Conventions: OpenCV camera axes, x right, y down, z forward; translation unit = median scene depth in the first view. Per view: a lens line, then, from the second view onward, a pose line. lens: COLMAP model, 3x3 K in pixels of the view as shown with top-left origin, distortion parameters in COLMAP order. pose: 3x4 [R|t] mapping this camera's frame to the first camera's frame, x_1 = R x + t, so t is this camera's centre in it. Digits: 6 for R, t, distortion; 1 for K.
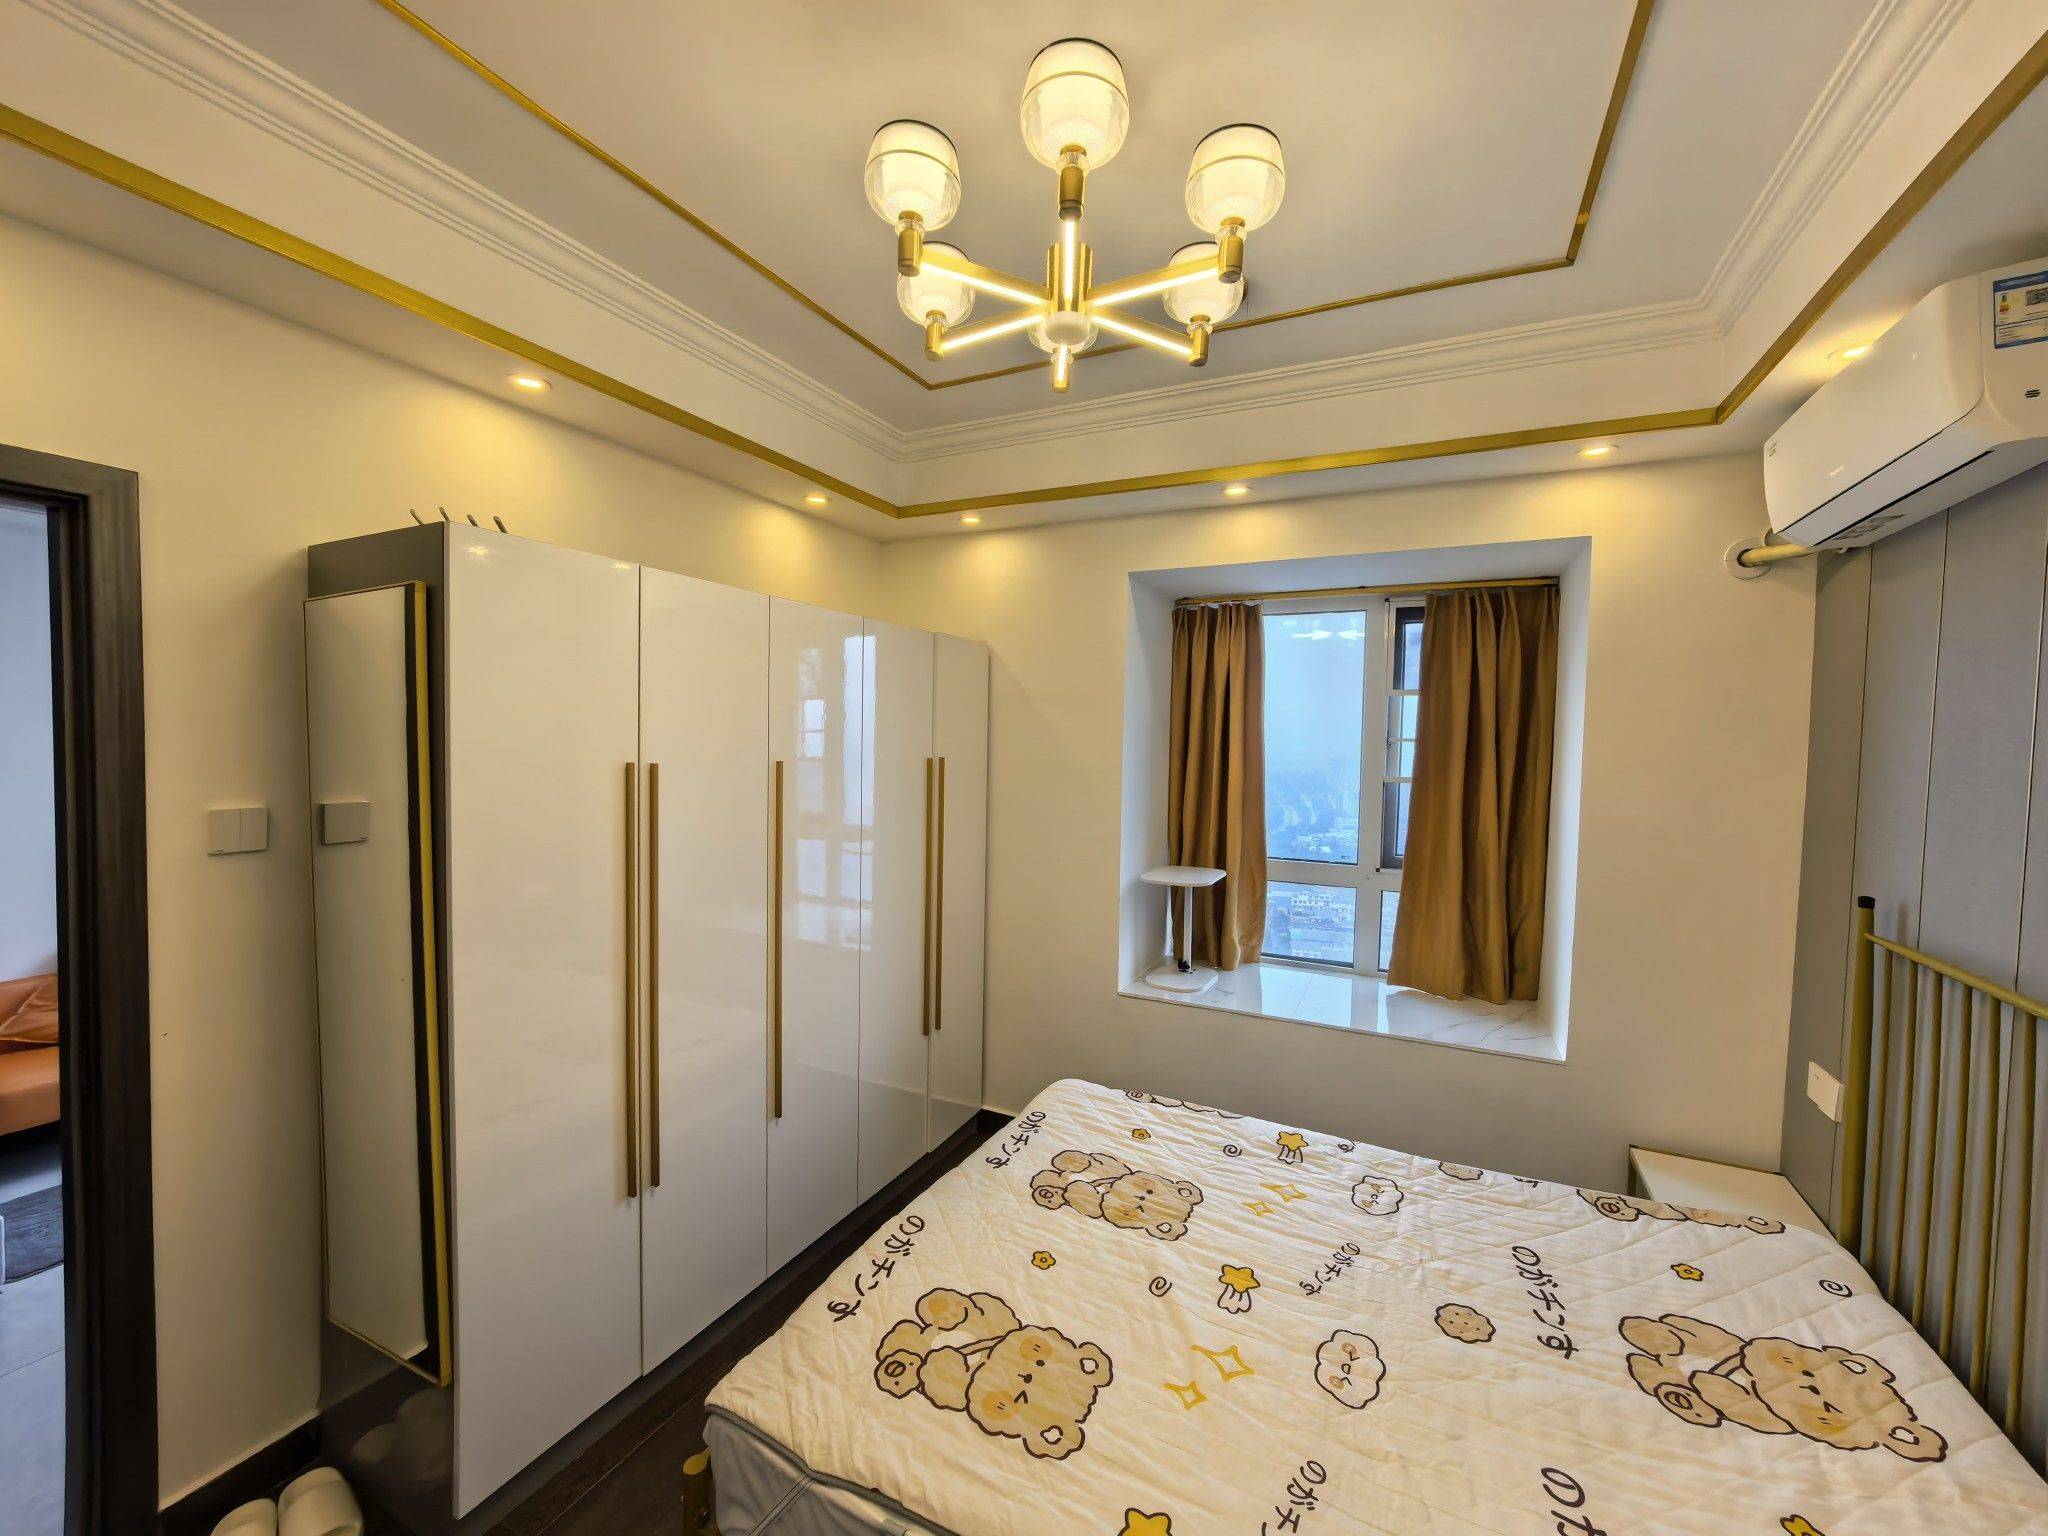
lens RADIAL K [[812.9, 0, 1028.4], [0, 812.9, 771.5], [0, 0, 1]] dist [0.004187, 0.001188]
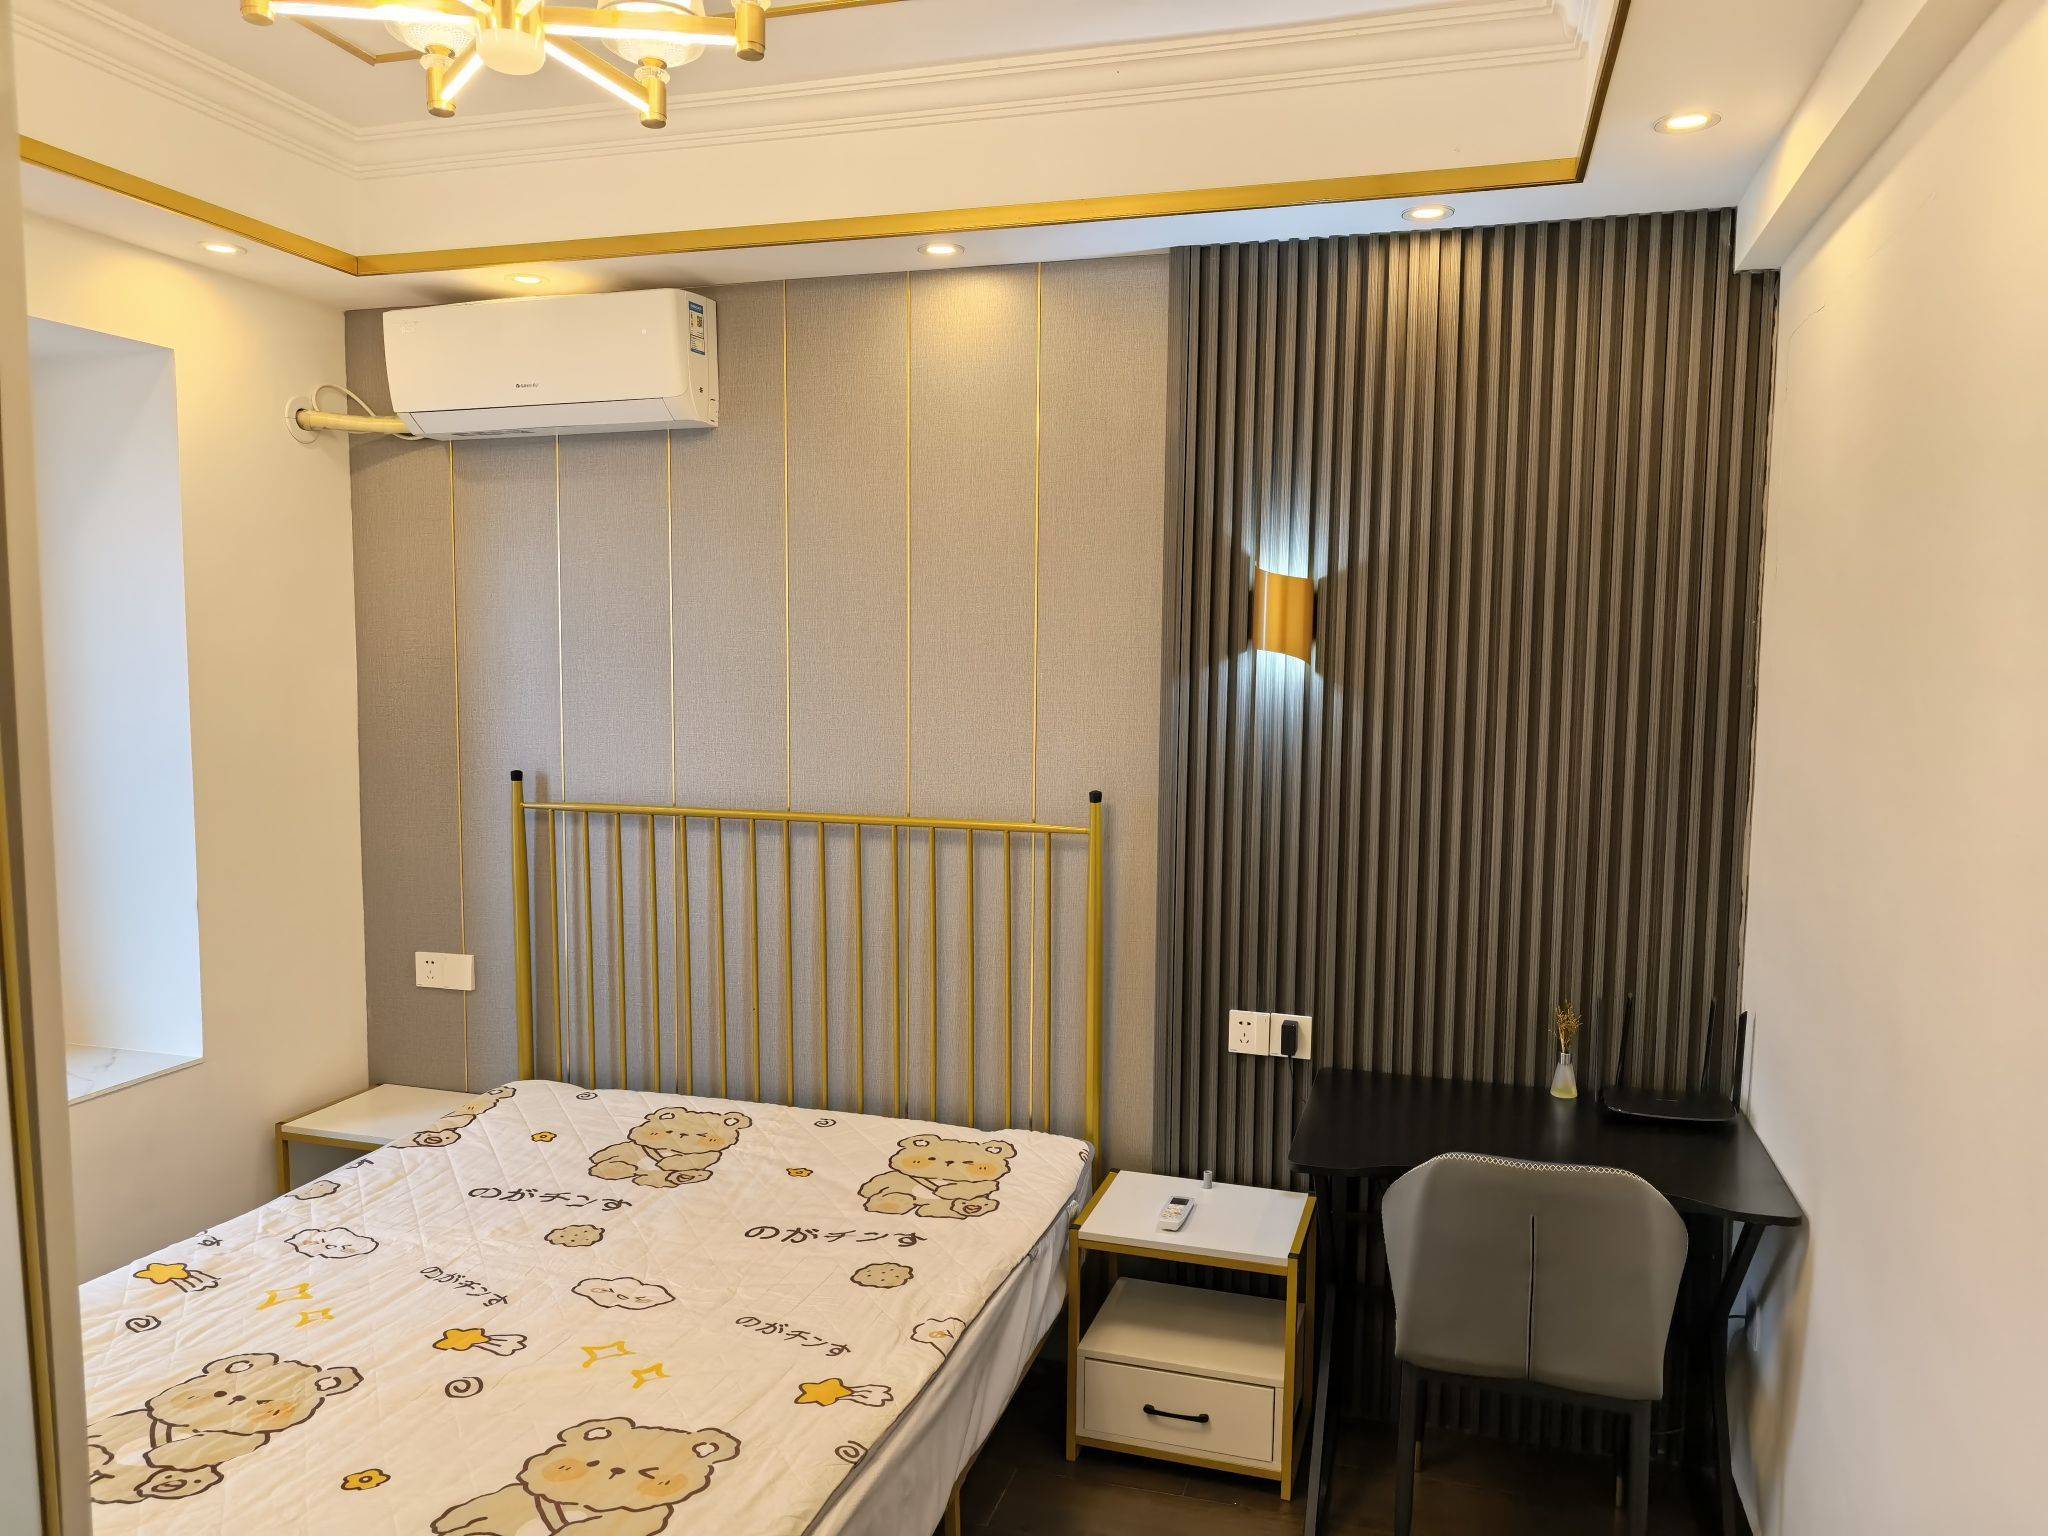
lens RADIAL K [[1457.9, 0, 1024.1], [0, 1457.9, 774.8], [0, 0, 1]] dist [-0.002210, -0.001511]
pose [[-0.157315, -0.098987, 0.982575, -1.117429], [0.029064, 0.994069, 0.104798, -0.030930], [-0.987121, 0.045044, -0.153505, 0.669686]]
